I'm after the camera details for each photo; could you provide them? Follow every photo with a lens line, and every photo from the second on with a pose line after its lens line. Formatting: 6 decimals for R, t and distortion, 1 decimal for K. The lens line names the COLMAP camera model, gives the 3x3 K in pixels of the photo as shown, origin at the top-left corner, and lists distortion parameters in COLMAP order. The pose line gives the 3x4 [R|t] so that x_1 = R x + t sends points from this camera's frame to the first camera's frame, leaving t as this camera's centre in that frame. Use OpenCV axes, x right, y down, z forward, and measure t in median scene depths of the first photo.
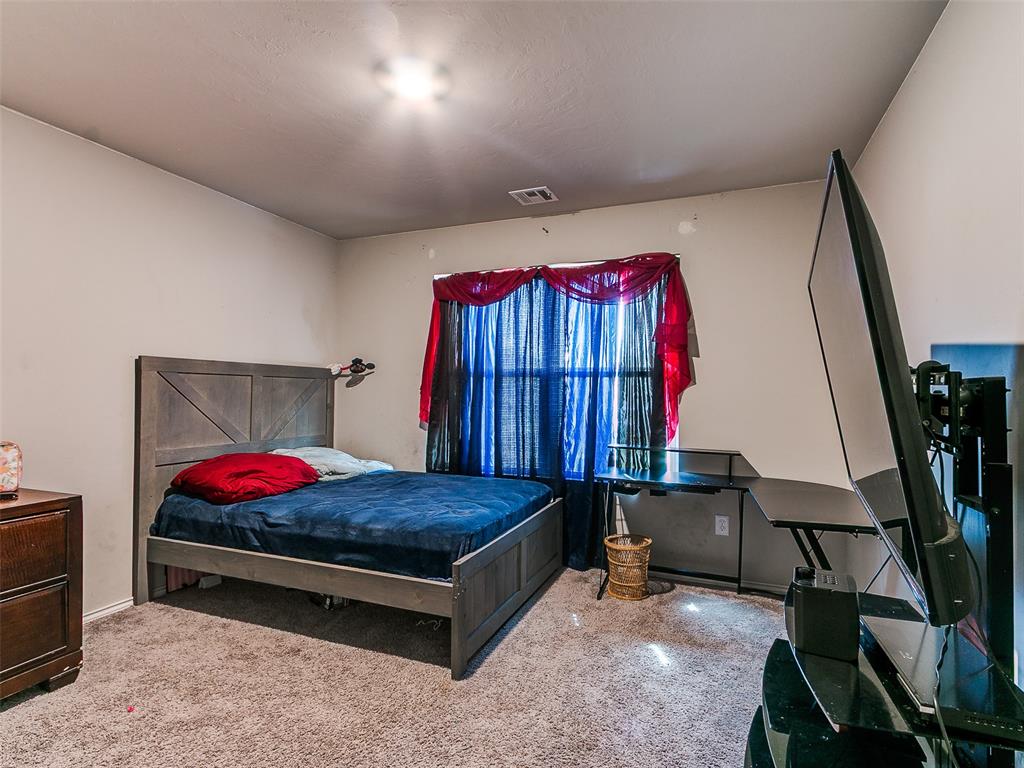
lens RADIAL K [[536.8, 0, 514.5], [0, 536.8, 386.1], [0, 0, 1]] dist [0.007005, -0.006087]
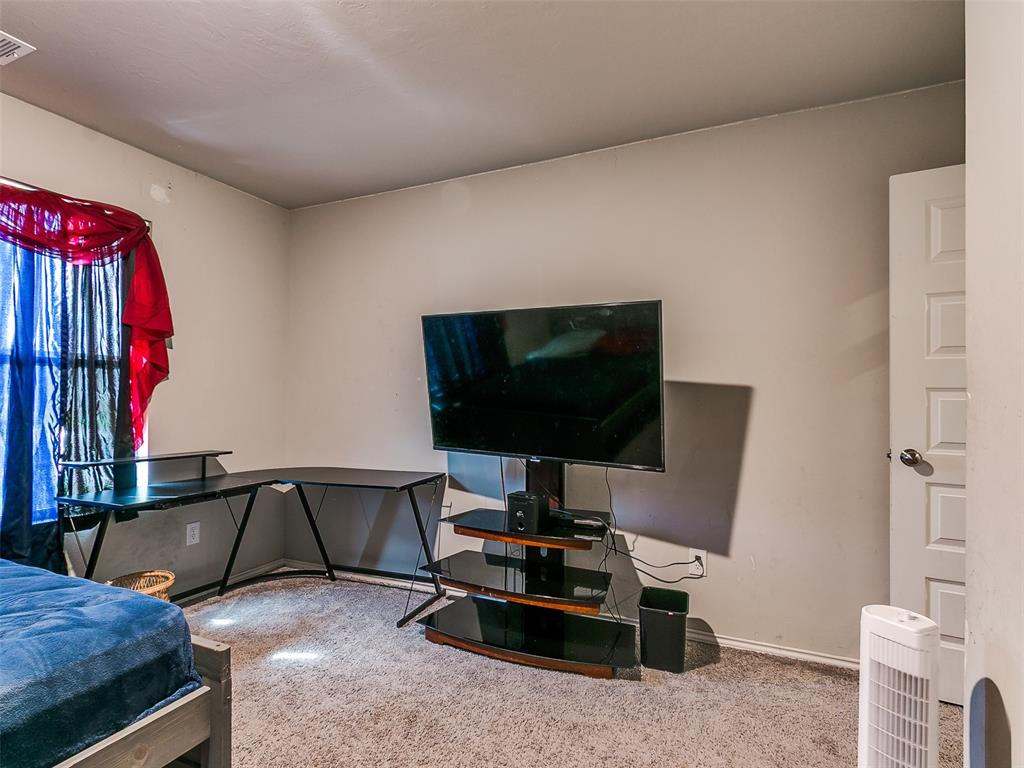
lens RADIAL K [[536.8, 0, 513.5], [0, 536.8, 391.2], [0, 0, 1]] dist [0.007005, -0.006087]
pose [[0.011327, 0.000724, 0.999936, -0.524940], [-0.018429, 0.999830, -0.000515, 0.005198], [-0.999766, -0.018422, 0.011338, 0.438255]]
